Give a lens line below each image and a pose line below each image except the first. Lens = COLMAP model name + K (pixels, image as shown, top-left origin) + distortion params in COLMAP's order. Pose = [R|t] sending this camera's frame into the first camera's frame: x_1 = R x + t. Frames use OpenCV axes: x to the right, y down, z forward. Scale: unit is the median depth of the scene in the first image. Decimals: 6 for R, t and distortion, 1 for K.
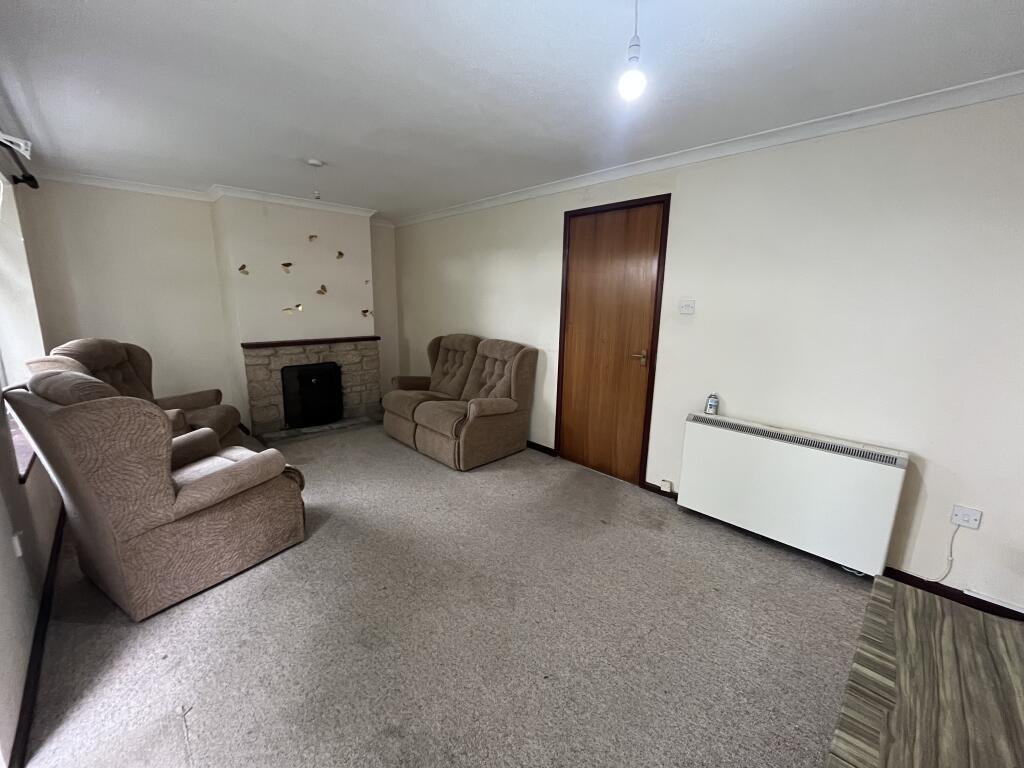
lens RADIAL K [[416.6, 0, 510.0], [0, 416.6, 382.8], [0, 0, 1]] dist [-0.004350, -0.000065]
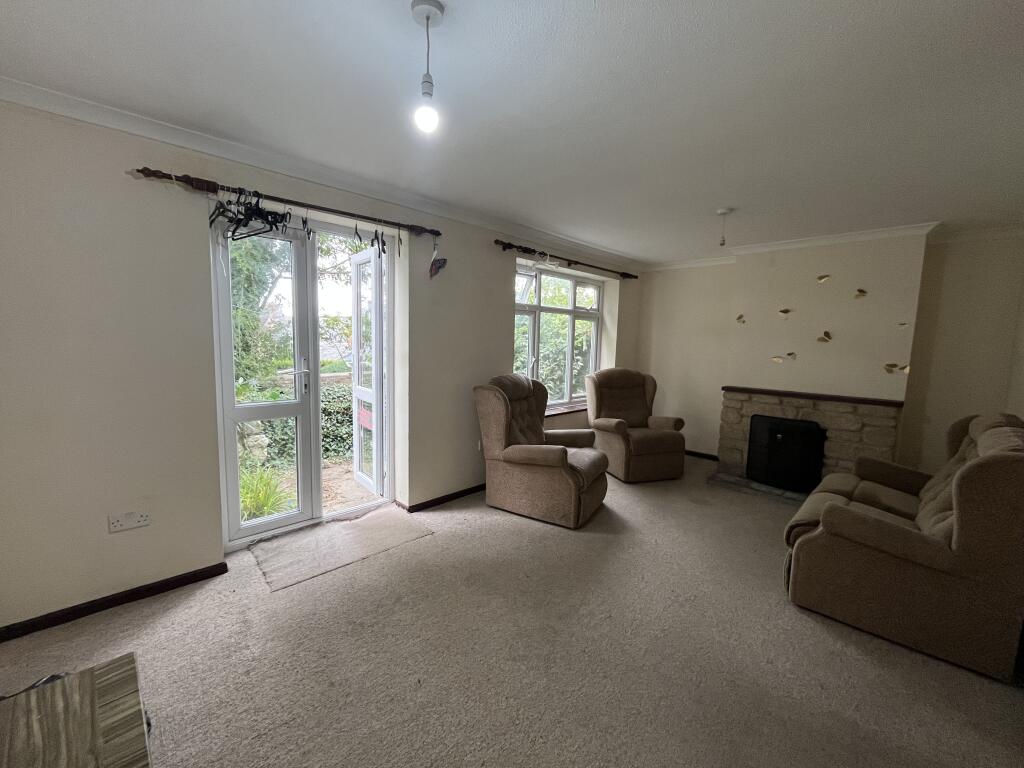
lens RADIAL K [[416.6, 0, 510.0], [0, 416.6, 382.8], [0, 0, 1]] dist [-0.004350, -0.000065]
pose [[0.023636, 0.090566, -0.995610, 0.407669], [-0.223440, 0.971174, 0.083039, -0.063614], [0.974431, 0.220497, 0.043191, 0.383297]]
